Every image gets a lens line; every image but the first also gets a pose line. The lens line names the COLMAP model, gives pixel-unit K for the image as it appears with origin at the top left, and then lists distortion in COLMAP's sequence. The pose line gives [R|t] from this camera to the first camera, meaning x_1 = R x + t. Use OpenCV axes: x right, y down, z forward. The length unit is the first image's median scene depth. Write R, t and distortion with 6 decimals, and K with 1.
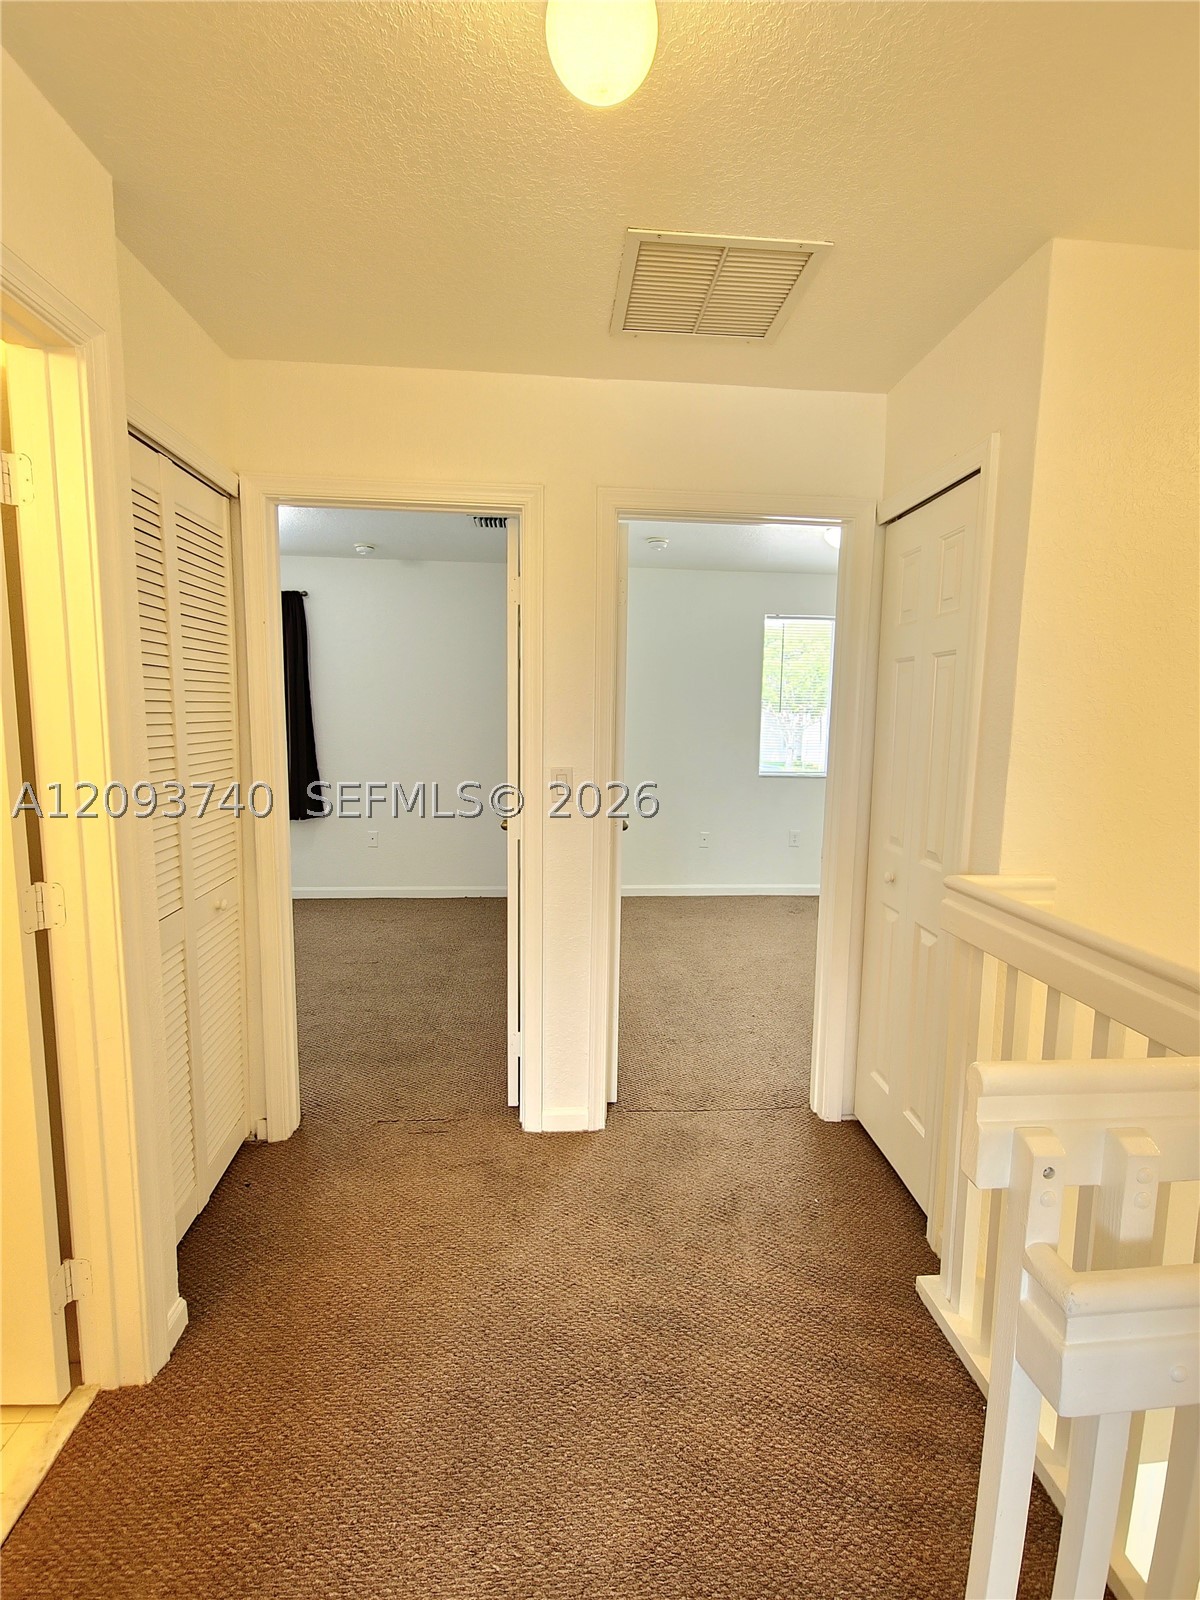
lens RADIAL K [[751.7, 0, 600.5], [0, 751.7, 802.3], [0, 0, 1]] dist [0.004449, -0.000589]
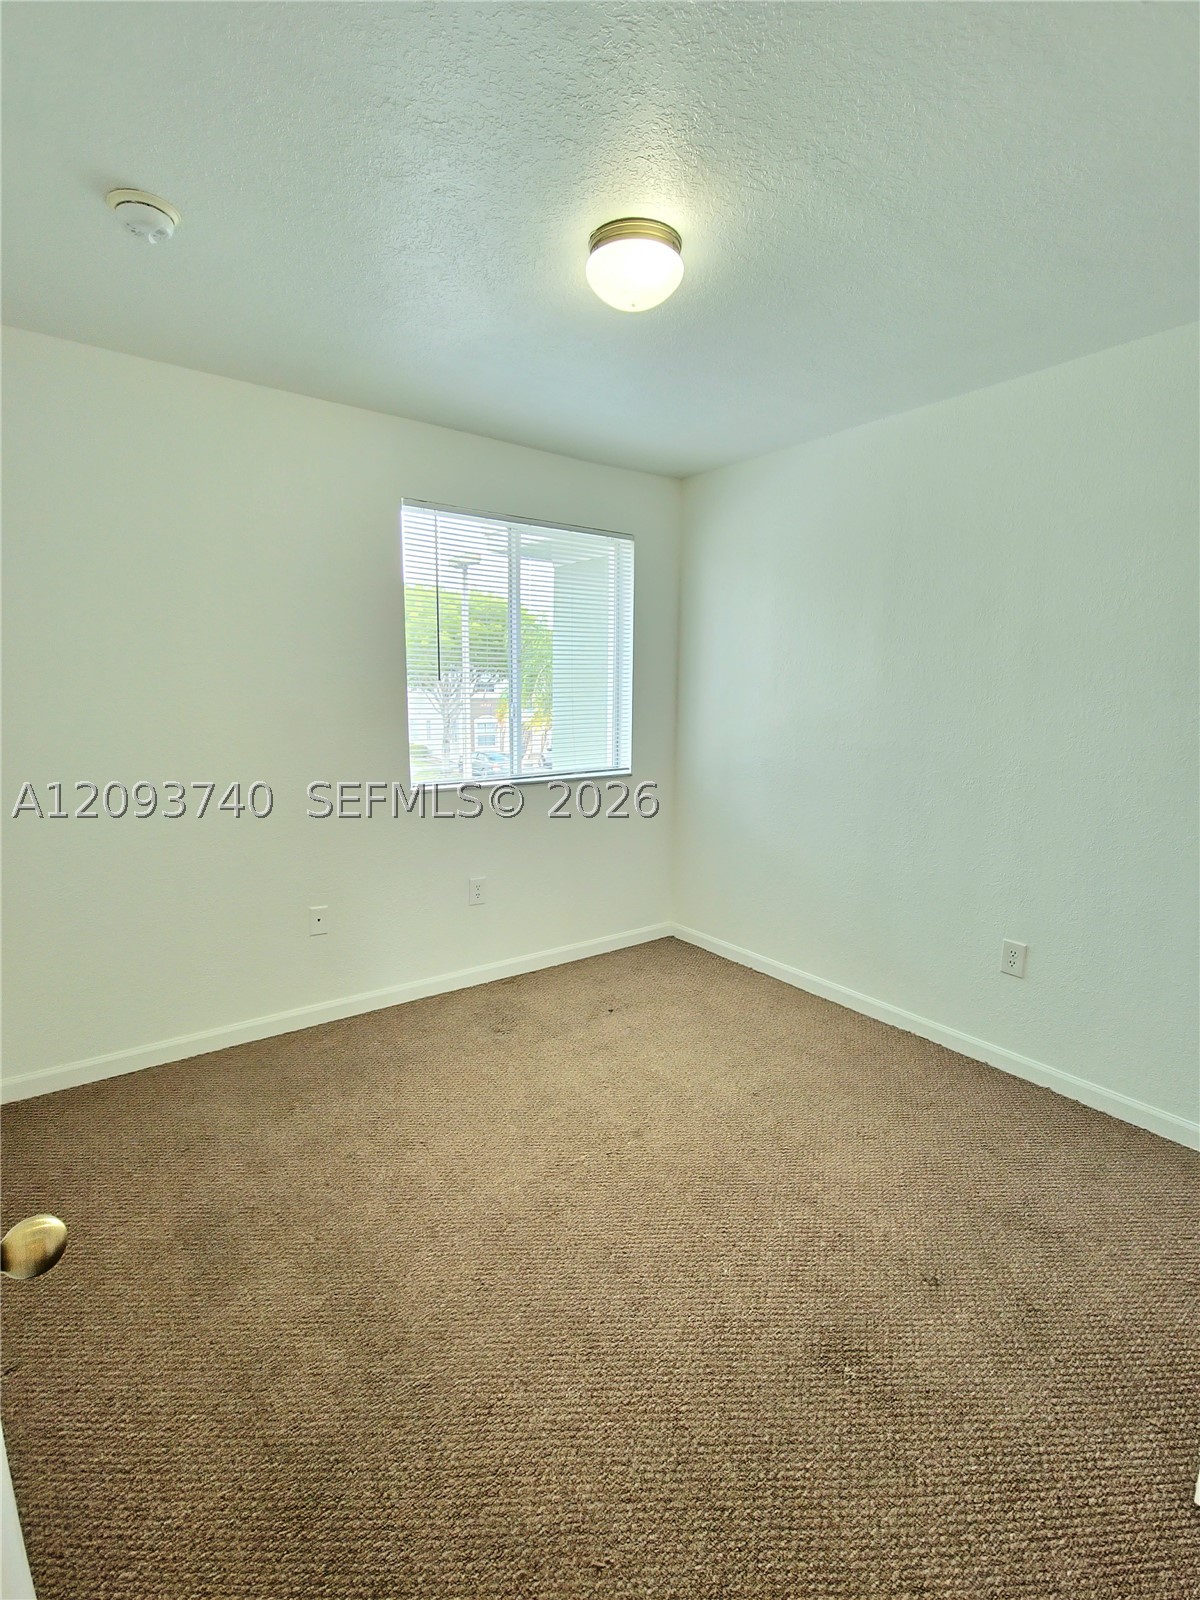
lens RADIAL K [[751.7, 0, 601.6], [0, 751.7, 797.2], [0, 0, 1]] dist [0.004449, -0.000589]
pose [[0.846229, -0.088818, 0.525365, 0.043733], [0.076831, 0.996044, 0.044636, -0.055890], [-0.527251, 0.002592, 0.849706, 0.542059]]
